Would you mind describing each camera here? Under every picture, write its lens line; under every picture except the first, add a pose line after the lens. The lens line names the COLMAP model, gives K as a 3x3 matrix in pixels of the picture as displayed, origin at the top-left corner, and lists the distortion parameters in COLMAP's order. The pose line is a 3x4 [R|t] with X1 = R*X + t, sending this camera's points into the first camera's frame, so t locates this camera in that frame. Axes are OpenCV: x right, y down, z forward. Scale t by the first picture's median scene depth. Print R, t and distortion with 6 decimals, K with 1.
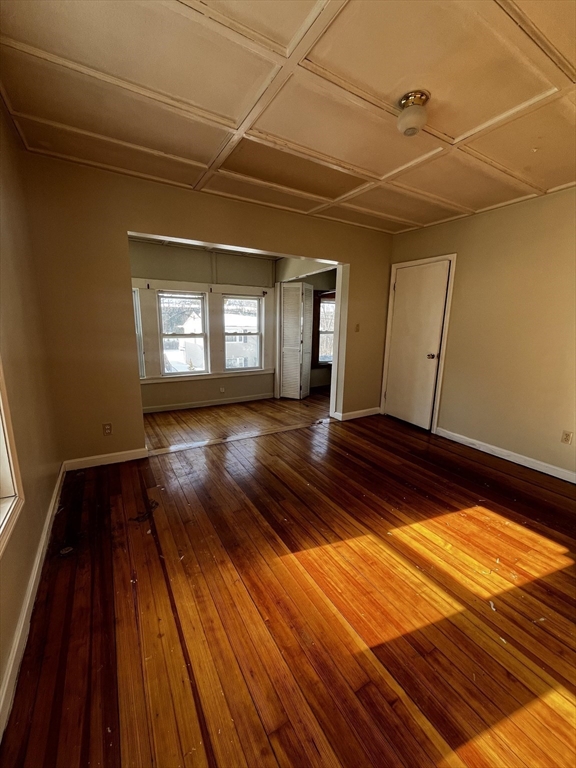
lens RADIAL K [[310.9, 0, 287.9], [0, 310.9, 381.9], [0, 0, 1]] dist [-0.003602, 0.000449]
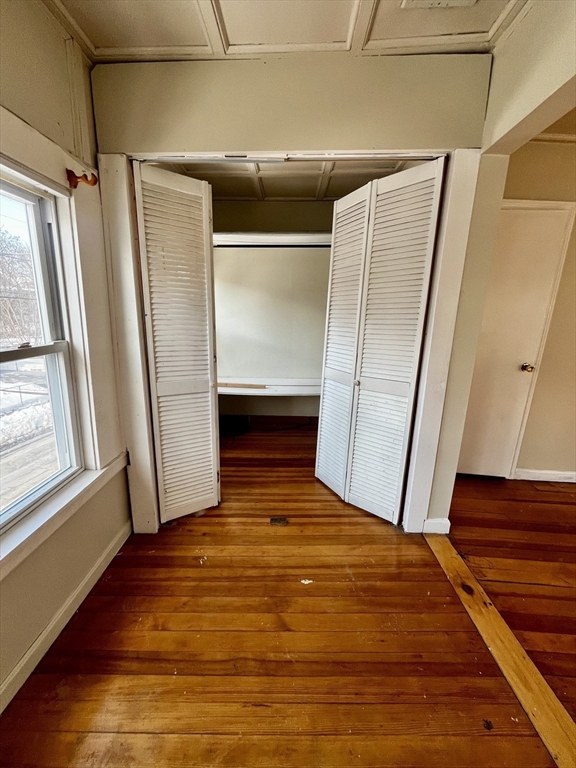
lens RADIAL K [[310.9, 0, 287.9], [0, 310.9, 381.9], [0, 0, 1]] dist [-0.003602, 0.000449]
pose [[0.519121, -0.189485, 0.833432, -0.346104], [0.138776, 0.980862, 0.136565, -0.226990], [-0.843359, 0.044767, 0.535482, 1.177770]]
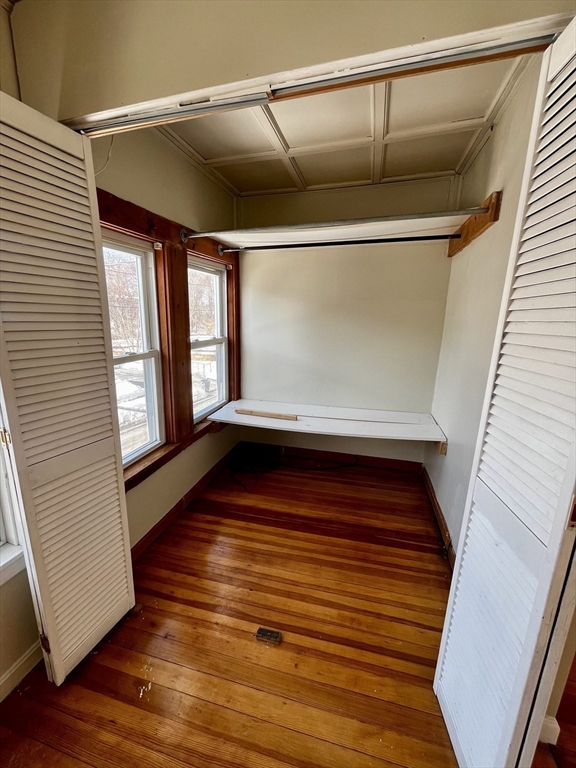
lens RADIAL K [[310.9, 0, 287.9], [0, 310.9, 381.9], [0, 0, 1]] dist [-0.003602, 0.000449]
pose [[0.712230, -0.149968, 0.685739, -0.137419], [0.118464, 0.988579, 0.093158, -0.253977], [-0.691877, 0.014885, 0.721862, 1.201047]]
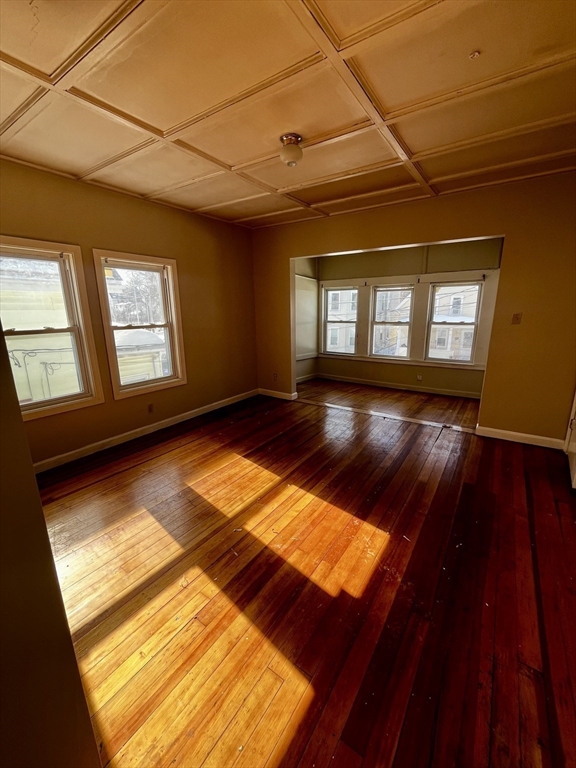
lens RADIAL K [[310.9, 0, 287.9], [0, 310.9, 381.9], [0, 0, 1]] dist [-0.003602, 0.000449]
pose [[0.426410, 0.189476, -0.884462, 0.801096], [-0.150391, 0.979055, 0.137235, -0.055644], [0.891940, 0.074497, 0.445975, 0.237758]]
